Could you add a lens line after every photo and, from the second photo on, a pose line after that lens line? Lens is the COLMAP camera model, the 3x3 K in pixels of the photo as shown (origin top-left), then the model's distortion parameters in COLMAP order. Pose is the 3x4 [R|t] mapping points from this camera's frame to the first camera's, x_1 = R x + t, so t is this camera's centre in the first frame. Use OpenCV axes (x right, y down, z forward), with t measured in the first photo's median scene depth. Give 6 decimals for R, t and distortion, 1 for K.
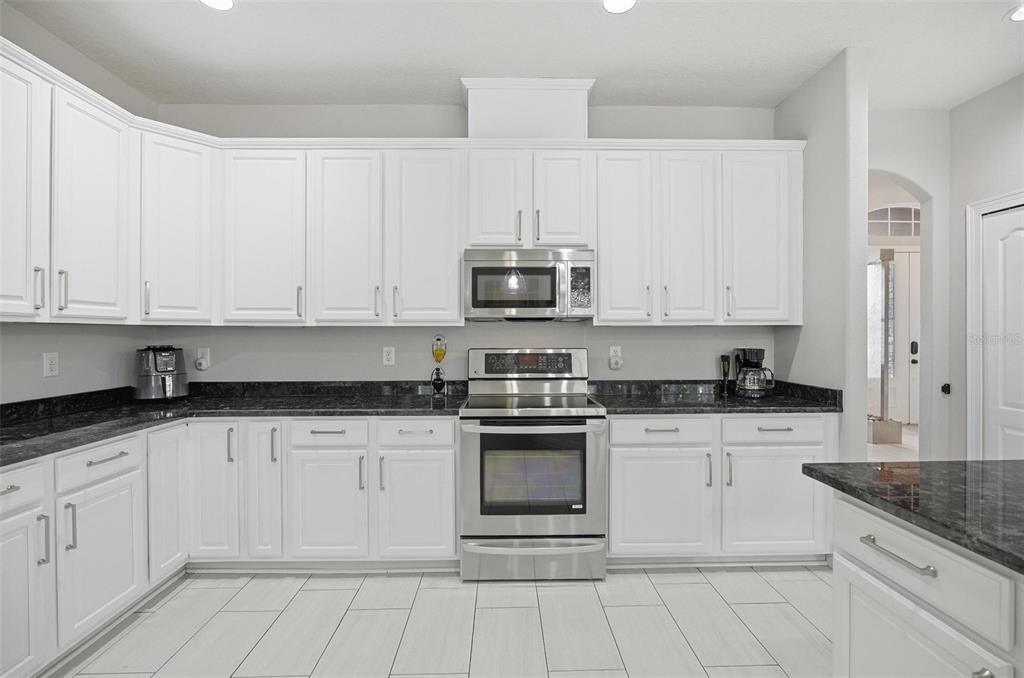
lens RADIAL K [[470.1, 0, 512.0], [0, 470.1, 339.0], [0, 0, 1]] dist [-0.011119, -0.000027]
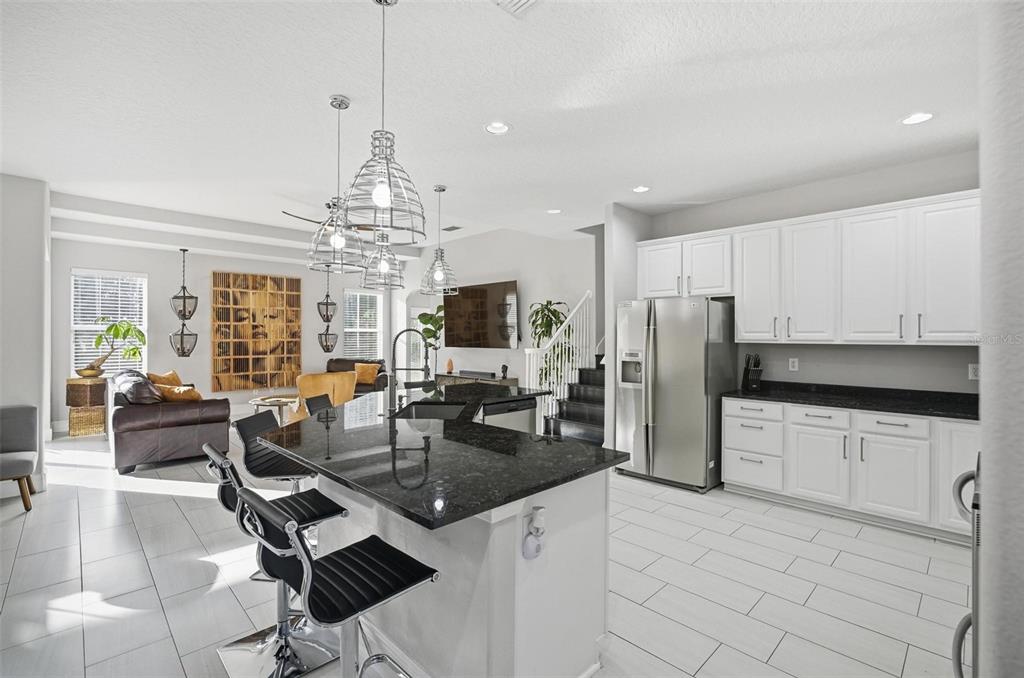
lens RADIAL K [[464.3, 0, 518.0], [0, 464.3, 335.7], [0, 0, 1]] dist [-0.011099, 0.000629]
pose [[-0.728522, 0.001593, -0.685021, 0.944501], [-0.006834, 0.999931, 0.009593, -0.056967], [0.684989, 0.011670, -0.728460, 0.922567]]
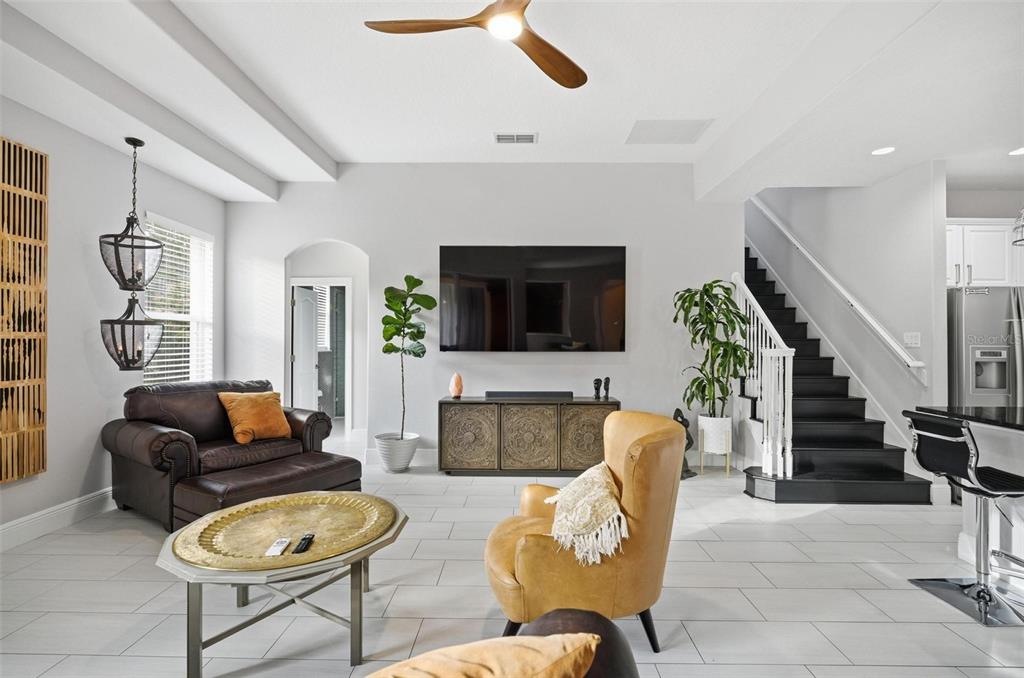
lens RADIAL K [[473.6, 0, 512.0], [0, 473.6, 339.0], [0, 0, 1]] dist [-0.008564, 0.000468]
pose [[-0.032508, -0.007201, -0.999446, 0.901924], [-0.015034, 0.999864, -0.006715, 0.012555], [0.999358, 0.014807, -0.032611, -1.371615]]
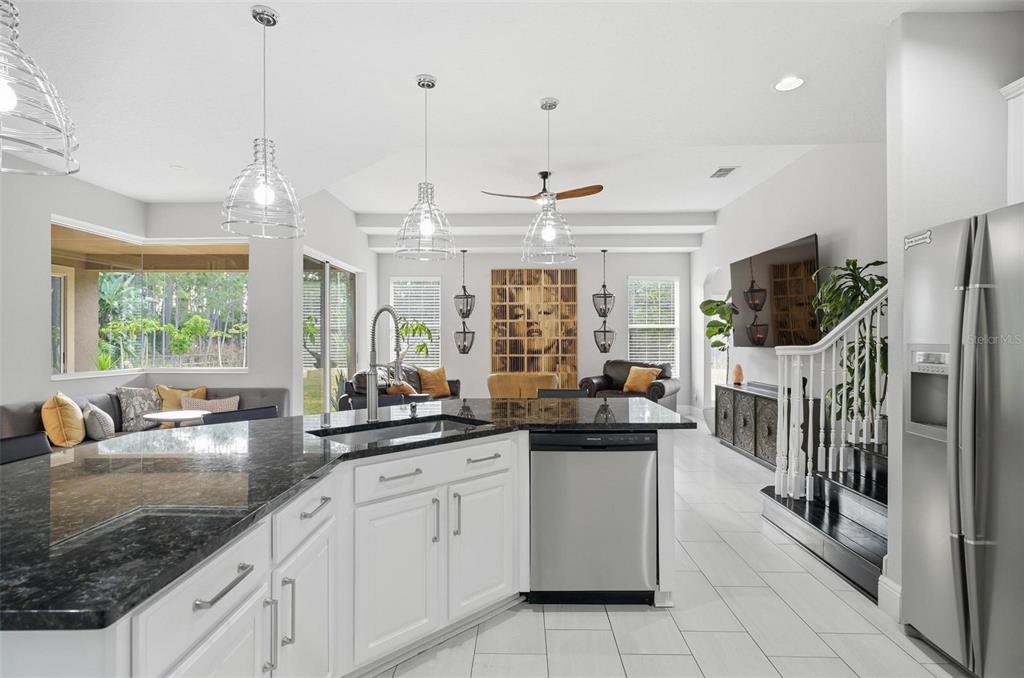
lens RADIAL K [[527.2, 0, 509.8], [0, 527.2, 336.8], [0, 0, 1]] dist [0.003685, 0.000624]
pose [[-0.998914, 0.004816, 0.046343, 0.084324], [0.005093, 0.999970, 0.005850, -0.014465], [-0.046314, 0.006080, -0.998908, 0.802179]]
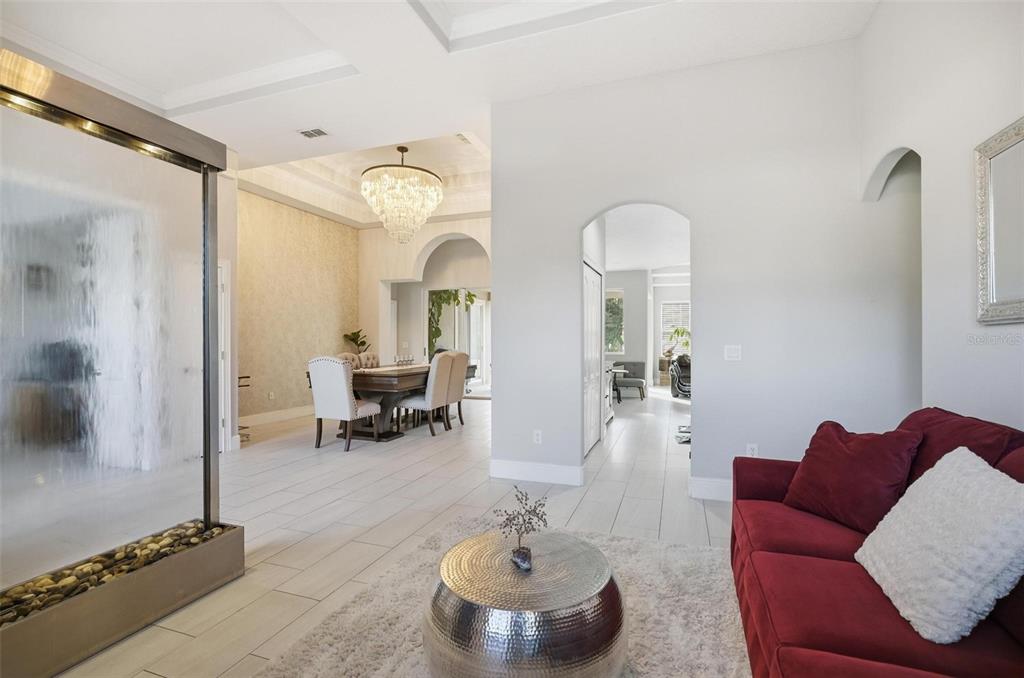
lens RADIAL K [[472.2, 0, 508.5], [0, 472.2, 339.3], [0, 0, 1]] dist [-0.014694, 0.000186]
pose [[-0.935741, 0.005615, 0.352643, 0.754790], [0.007927, 0.999956, 0.005111, -0.014520], [-0.352598, 0.007578, -0.935744, 2.678893]]
